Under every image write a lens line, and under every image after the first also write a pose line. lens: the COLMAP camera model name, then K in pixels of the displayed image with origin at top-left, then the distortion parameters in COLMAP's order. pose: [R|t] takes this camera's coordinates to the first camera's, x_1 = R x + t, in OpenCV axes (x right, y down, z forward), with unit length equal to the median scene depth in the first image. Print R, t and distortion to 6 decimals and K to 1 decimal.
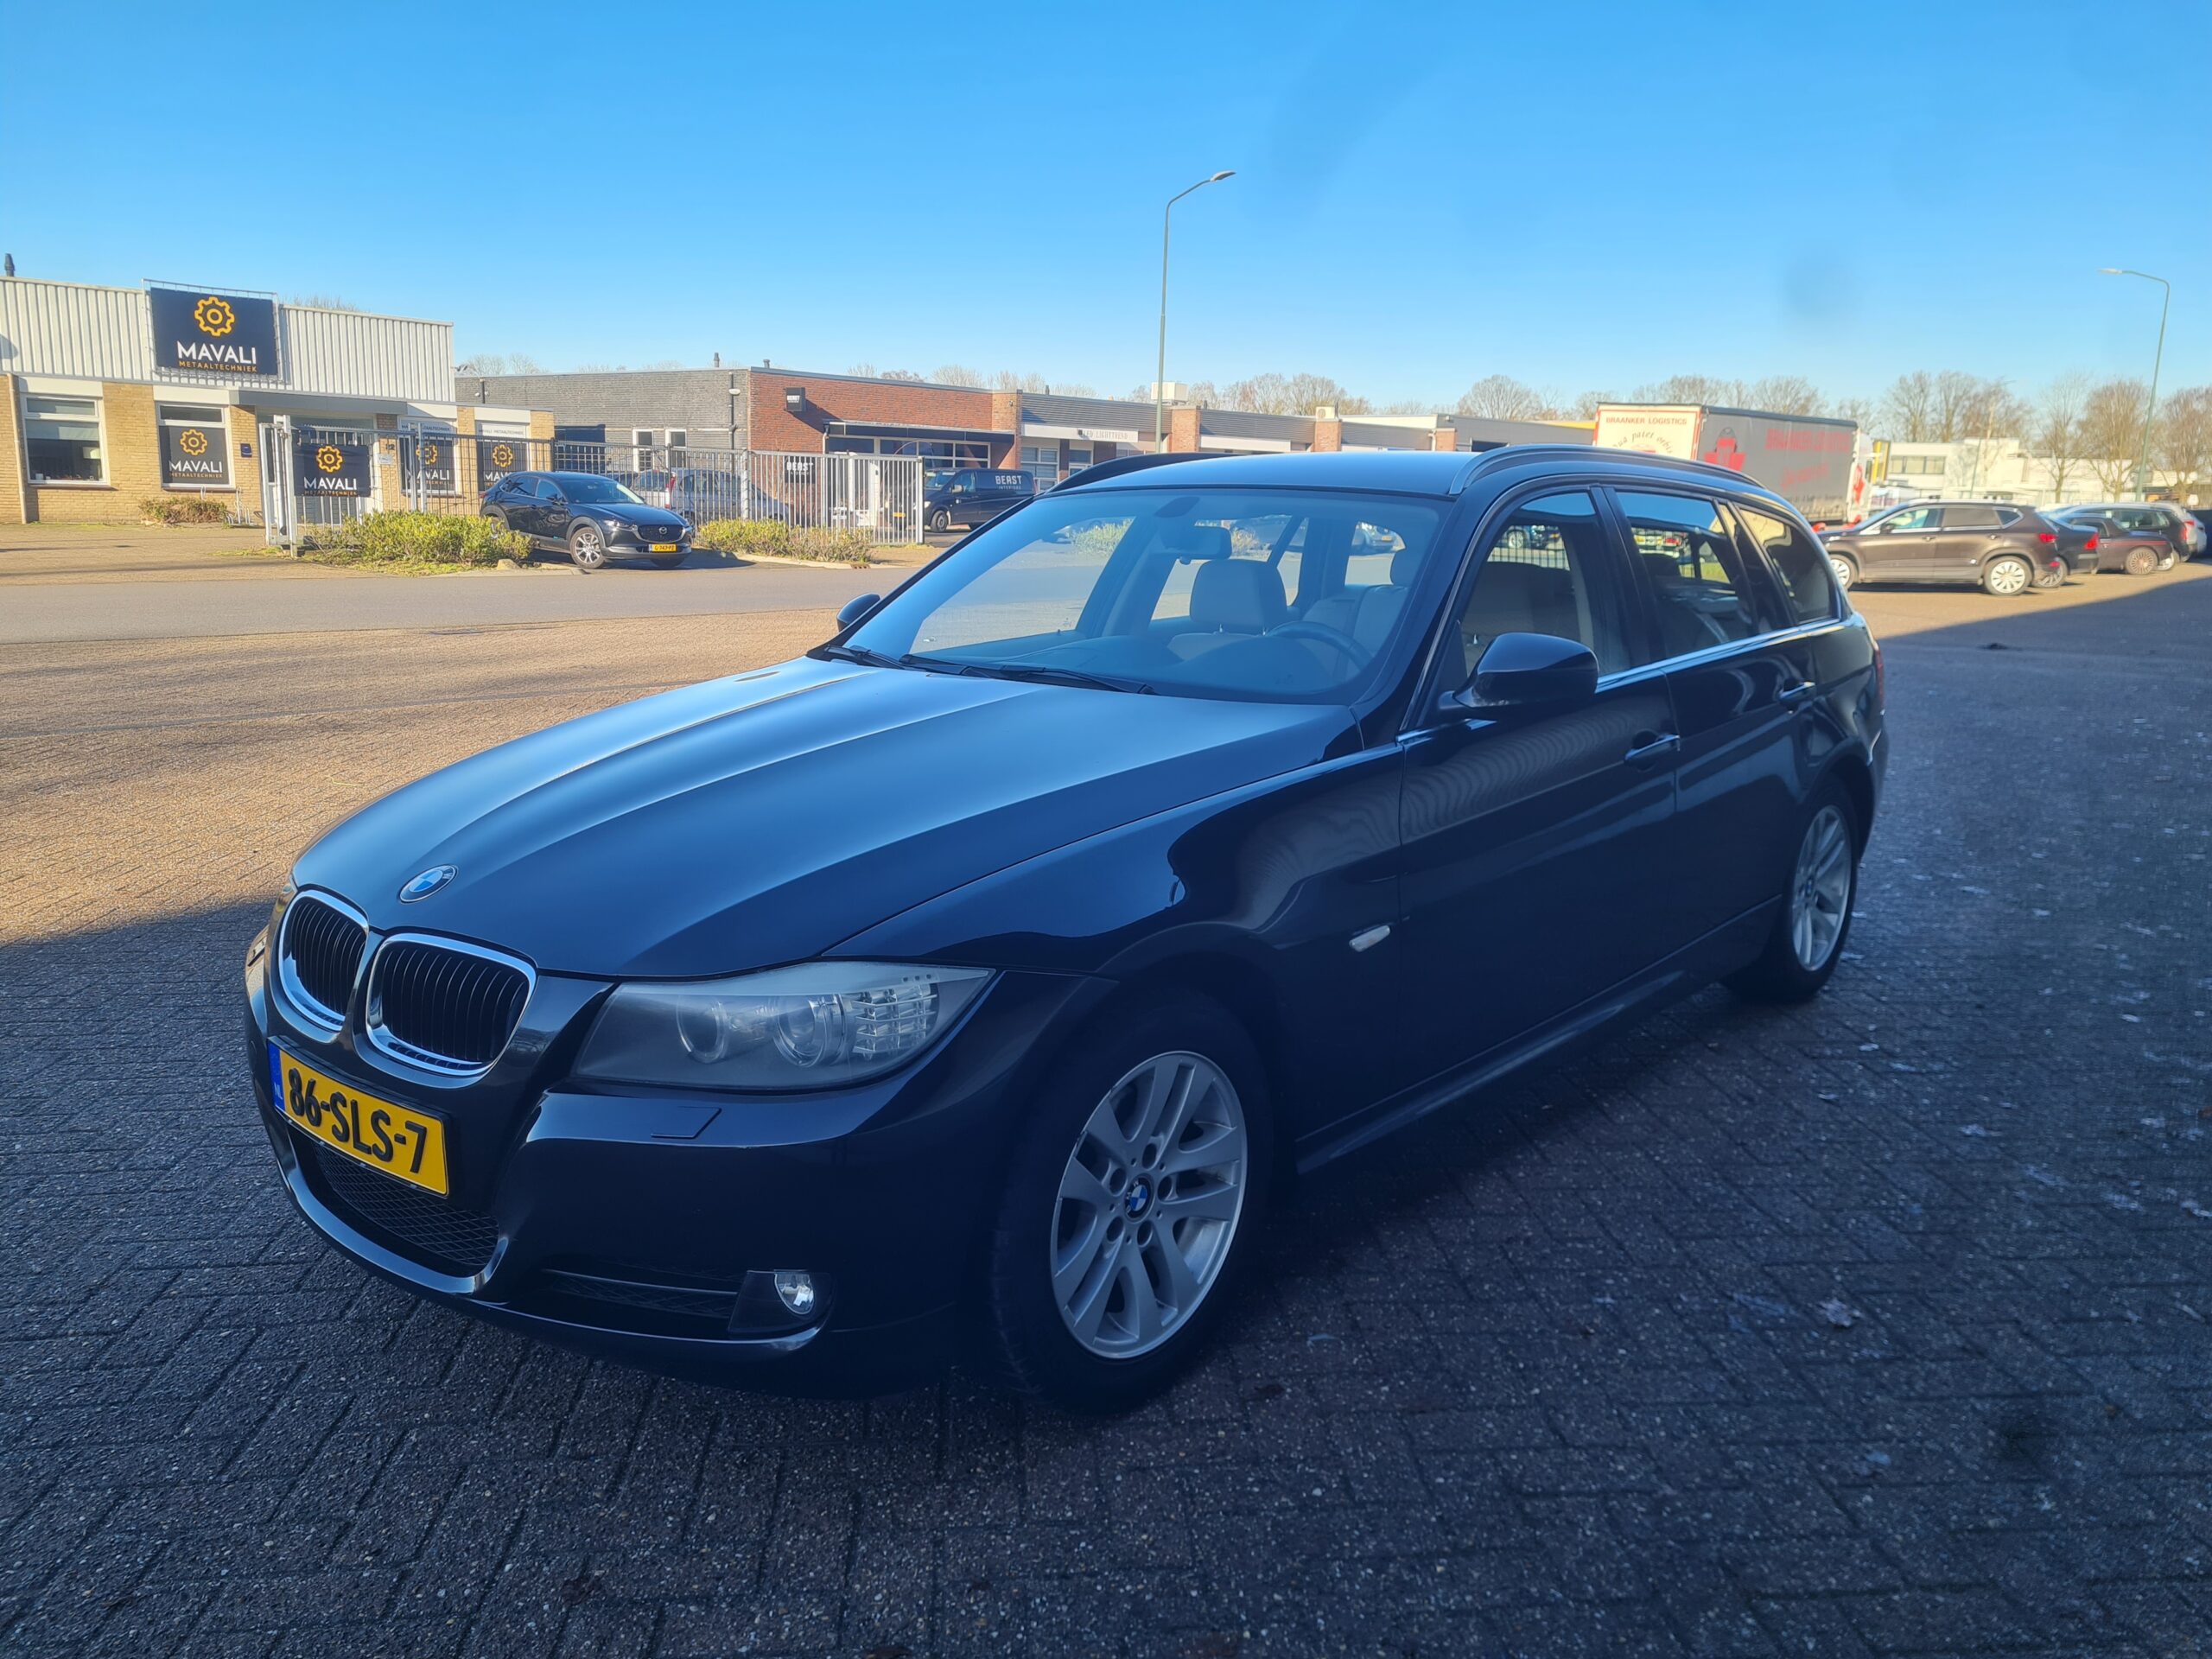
lens RADIAL K [[1727.5, 0, 1066.0], [0, 1727.5, 819.5], [0, 0, 1]] dist [0.034961, -0.008109]
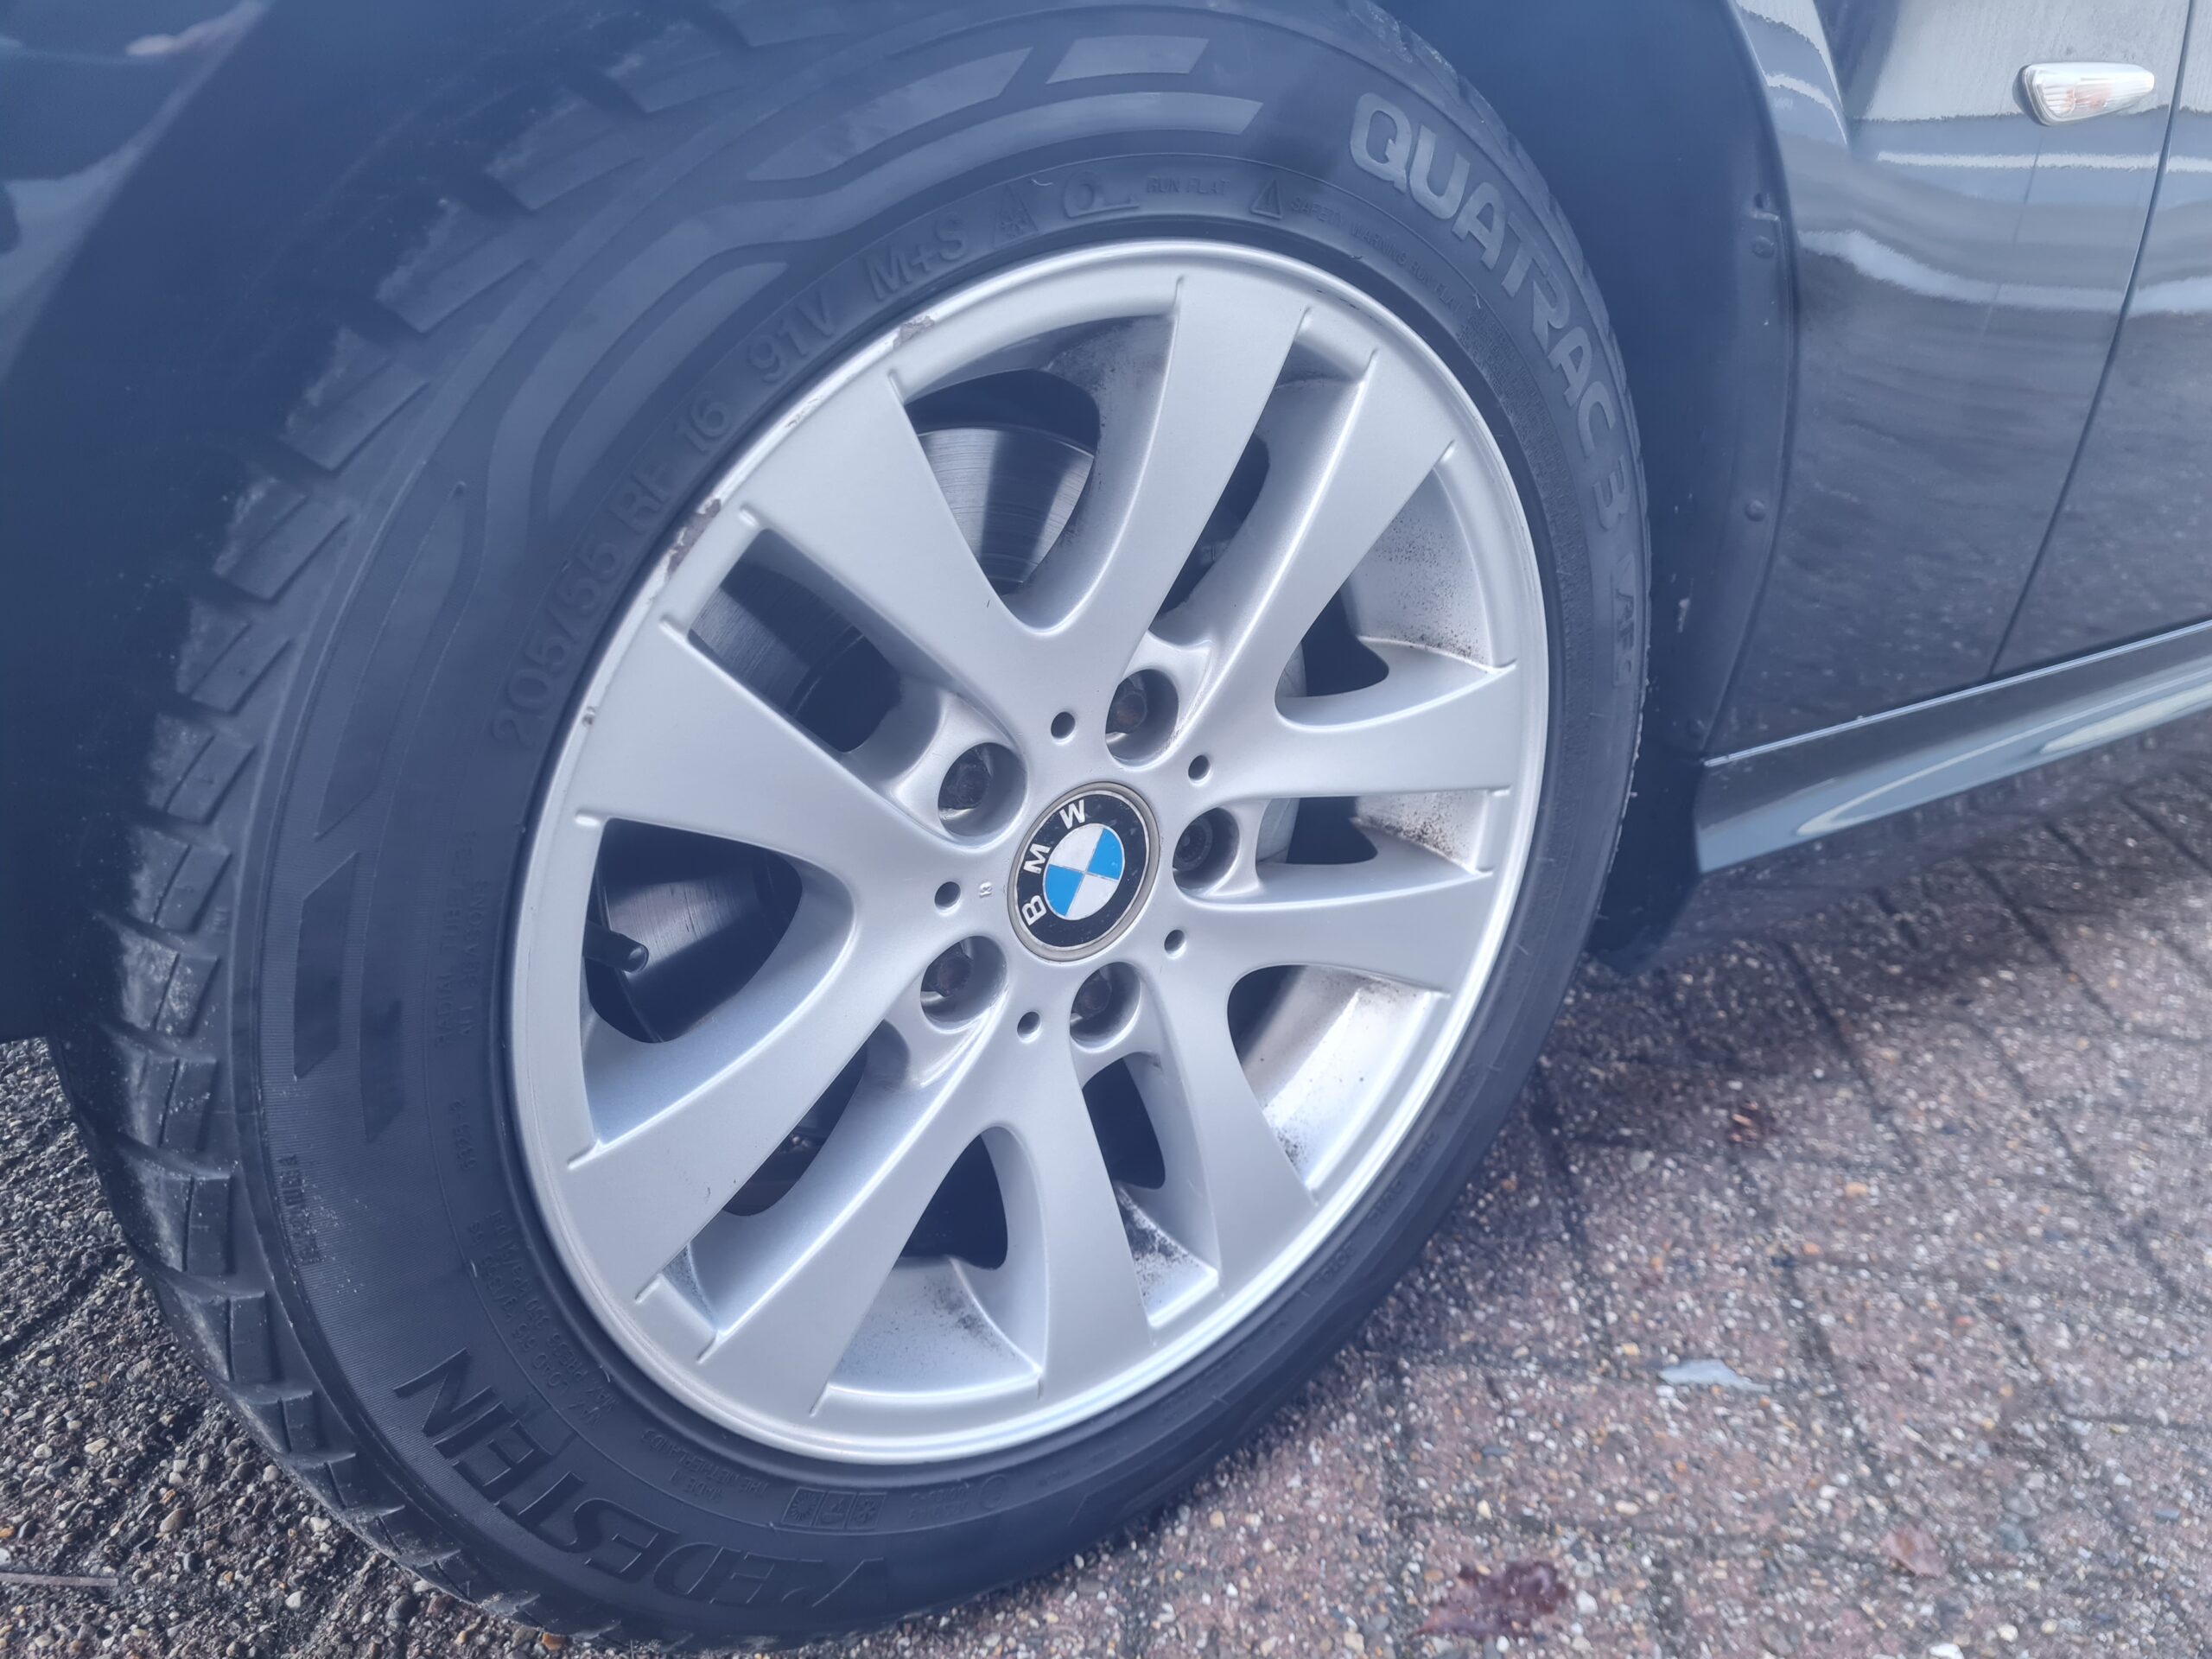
lens RADIAL K [[1727.5, 0, 1066.0], [0, 1727.5, 819.5], [0, 0, 1]] dist [0.034961, -0.008109]
pose [[0.980578, 0.112039, -0.160978, 0.076750], [-0.081210, 0.979049, 0.186728, 0.158152], [0.178526, -0.170028, 0.969133, 0.728624]]
